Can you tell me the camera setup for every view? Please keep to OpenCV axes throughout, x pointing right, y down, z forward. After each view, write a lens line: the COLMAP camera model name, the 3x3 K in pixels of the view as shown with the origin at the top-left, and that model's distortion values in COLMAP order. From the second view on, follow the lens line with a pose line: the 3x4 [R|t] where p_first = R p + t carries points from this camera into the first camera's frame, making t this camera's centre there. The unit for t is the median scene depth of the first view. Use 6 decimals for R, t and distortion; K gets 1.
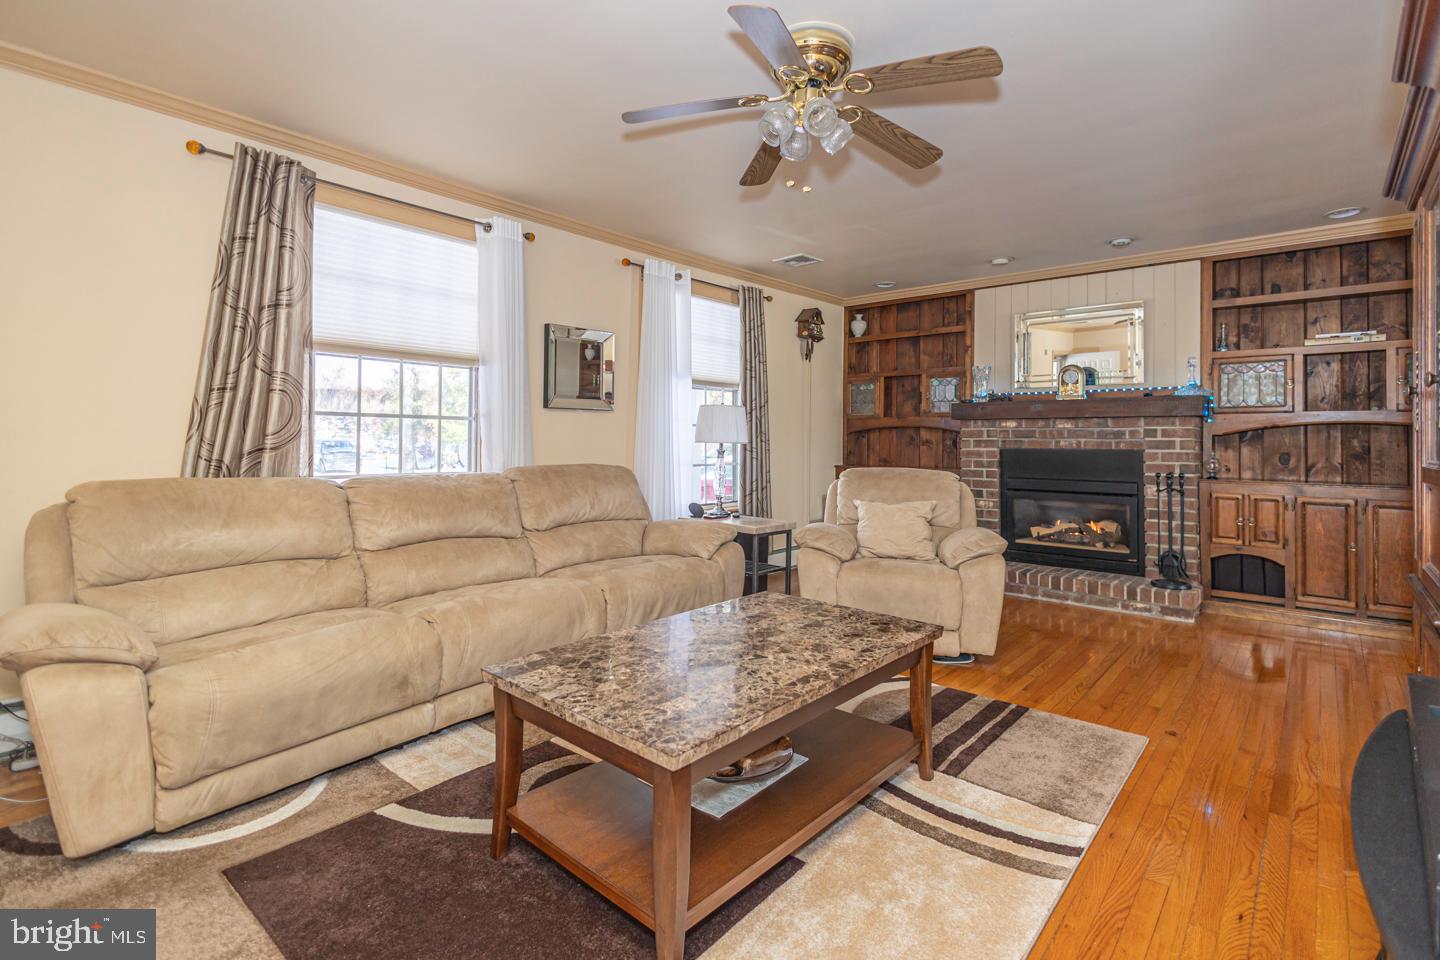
lens RADIAL K [[683.8, 0, 745.8], [0, 683.8, 437.0], [0, 0, 1]] dist [0.002951, 0.000153]
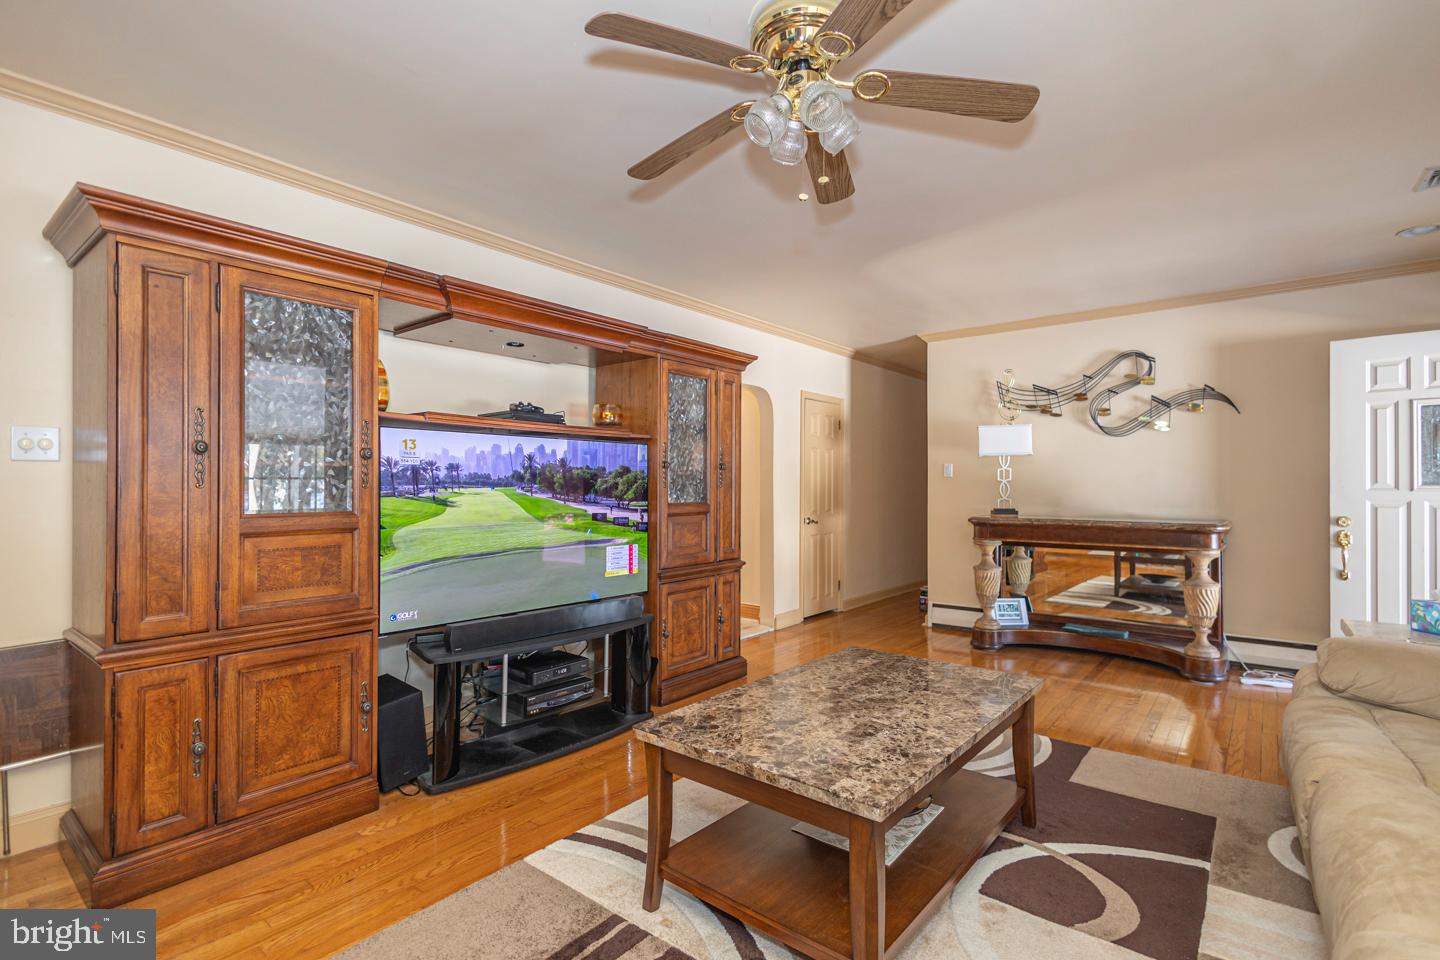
lens RADIAL K [[665.6, 0, 700.5], [0, 665.6, 481.7], [0, 0, 1]] dist [0.000600, -0.000080]
pose [[-0.999711, -0.010489, 0.021653, 0.090858], [-0.010698, 0.999897, -0.009597, -0.006559], [-0.021550, -0.009825, -0.999719, 0.864967]]
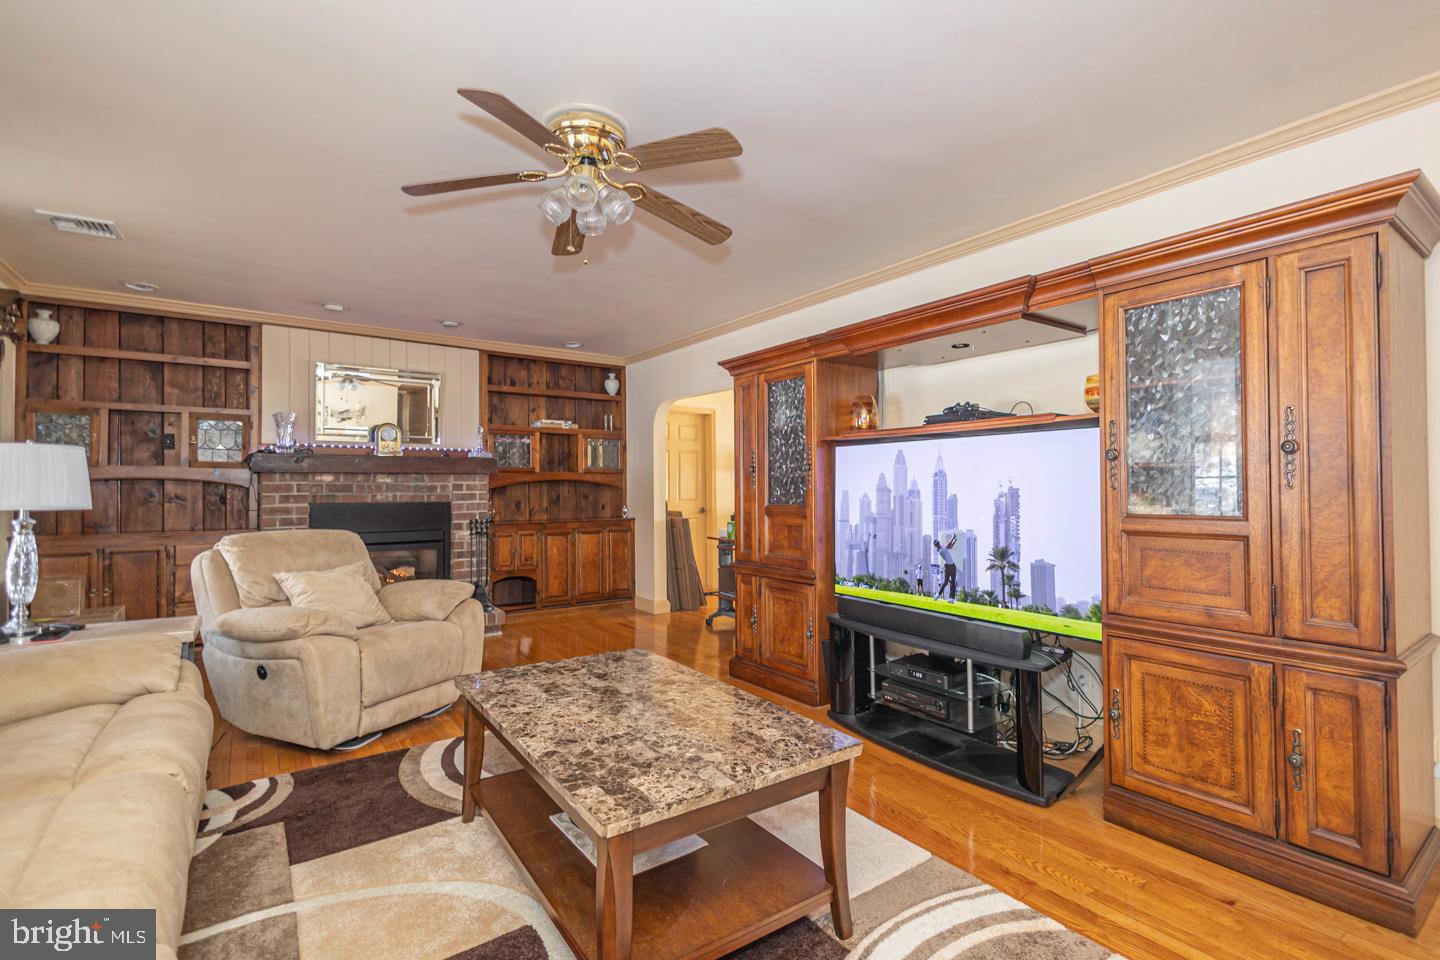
lens RADIAL K [[643.4, 0, 728.8], [0, 643.4, 482.7], [0, 0, 1]] dist [0.003014, 0.000022]
pose [[0.246366, 0.001873, 0.969175, -0.389838], [0.000967, 0.999997, -0.002178, -0.011110], [-0.969176, 0.001474, 0.246363, 0.264279]]
